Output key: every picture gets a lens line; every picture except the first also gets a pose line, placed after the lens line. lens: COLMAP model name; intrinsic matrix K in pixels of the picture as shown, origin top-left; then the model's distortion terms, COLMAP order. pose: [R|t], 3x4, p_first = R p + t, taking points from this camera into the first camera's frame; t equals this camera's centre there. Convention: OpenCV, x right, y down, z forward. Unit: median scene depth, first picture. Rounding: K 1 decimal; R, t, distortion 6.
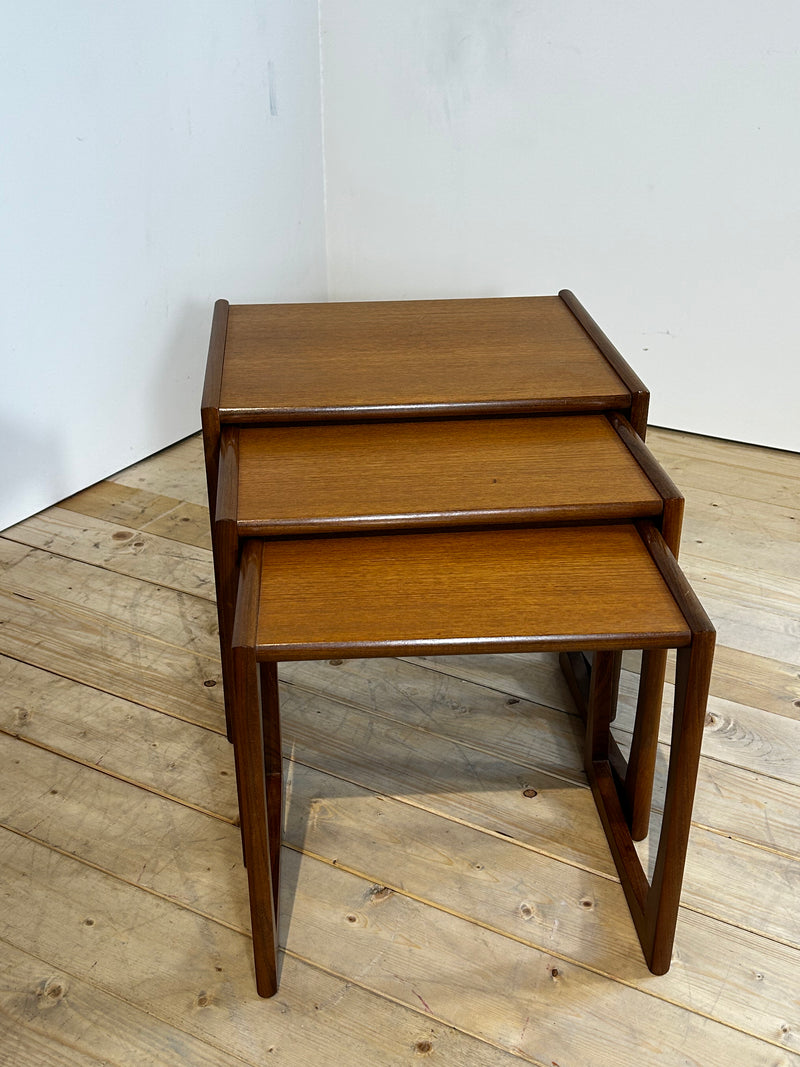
lens RADIAL K [[1211.6, 0, 397.0], [0, 1211.6, 520.3], [0, 0, 1]] dist [0.127728, -0.285605]
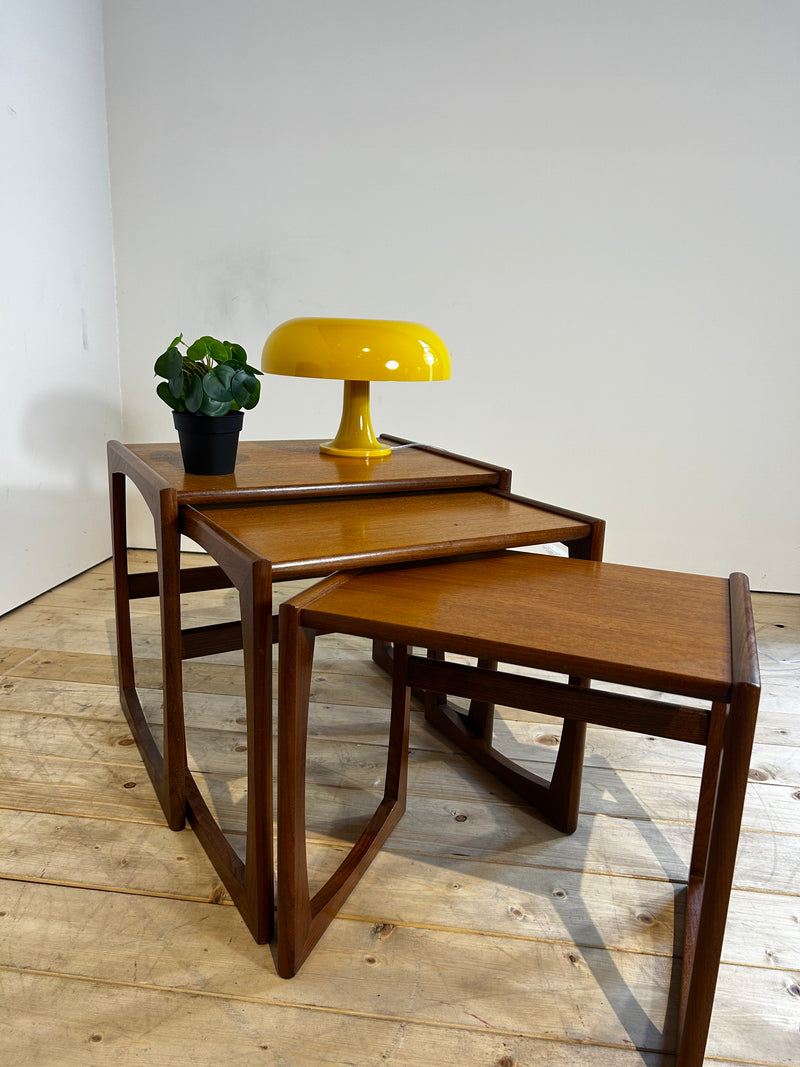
lens RADIAL K [[812.0, 0, 400.0], [0, 812.0, 533.5], [0, 0, 1]] dist [0.009607, -0.009312]
pose [[0.923477, -0.056190, 0.379518, -0.192099], [0.135604, 0.973171, -0.185878, 0.084628], [-0.358891, 0.223118, 0.906320, 0.232476]]
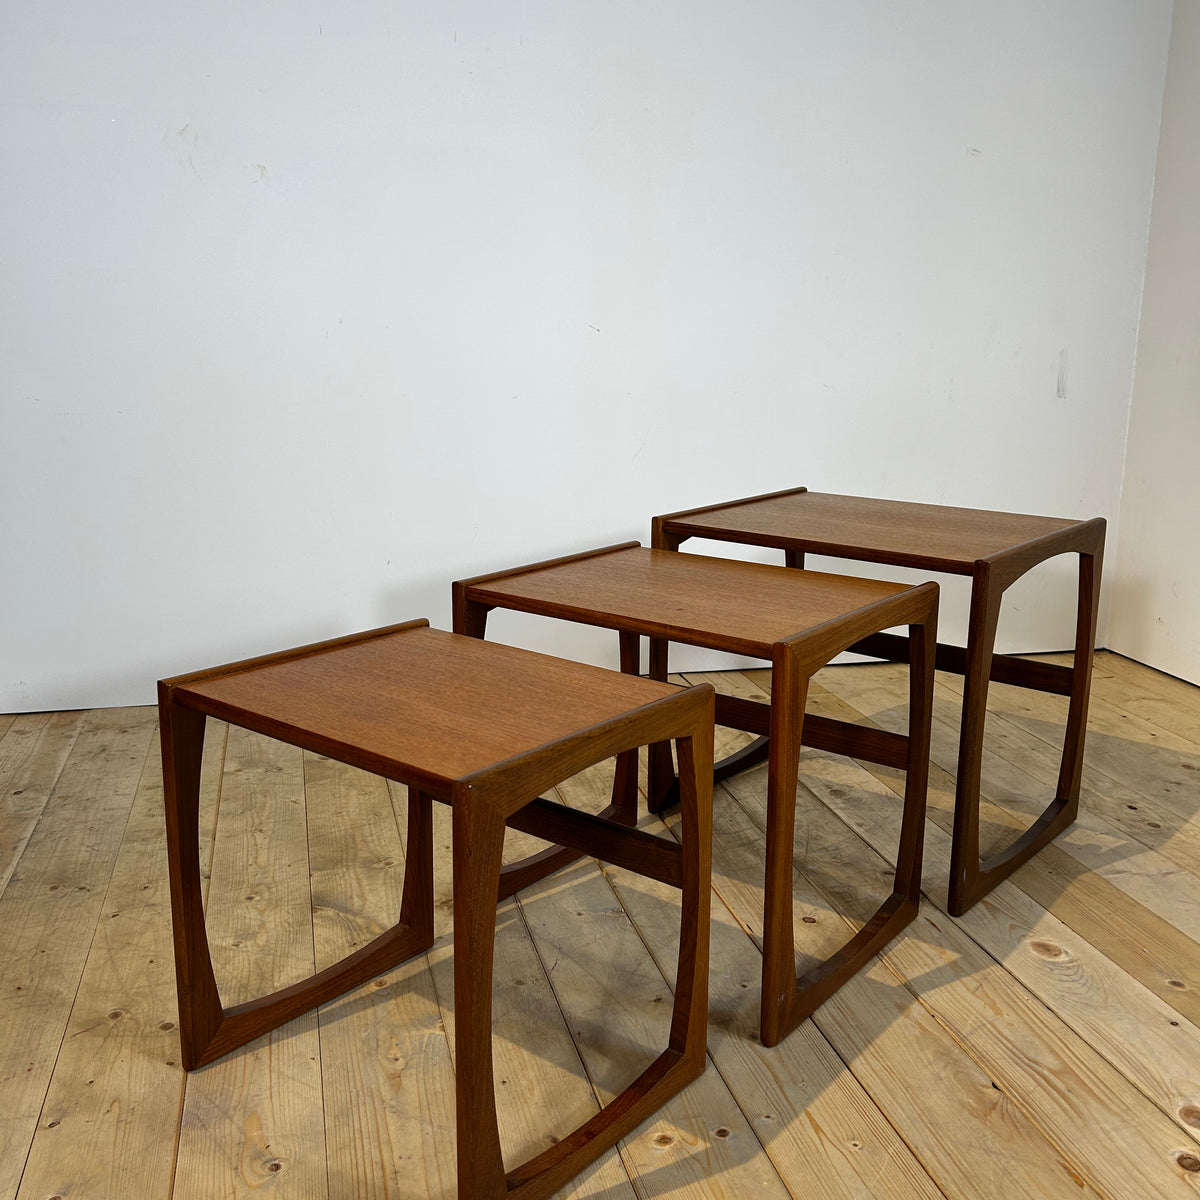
lens RADIAL K [[1221.1, 0, 597.5], [0, 1221.1, 575.2], [0, 0, 1]] dist [0.032800, -0.039090]
pose [[0.691479, 0.157616, -0.704992, 0.592336], [-0.332260, 0.935948, -0.116640, 0.113515], [0.641451, 0.314894, 0.699558, 0.048525]]
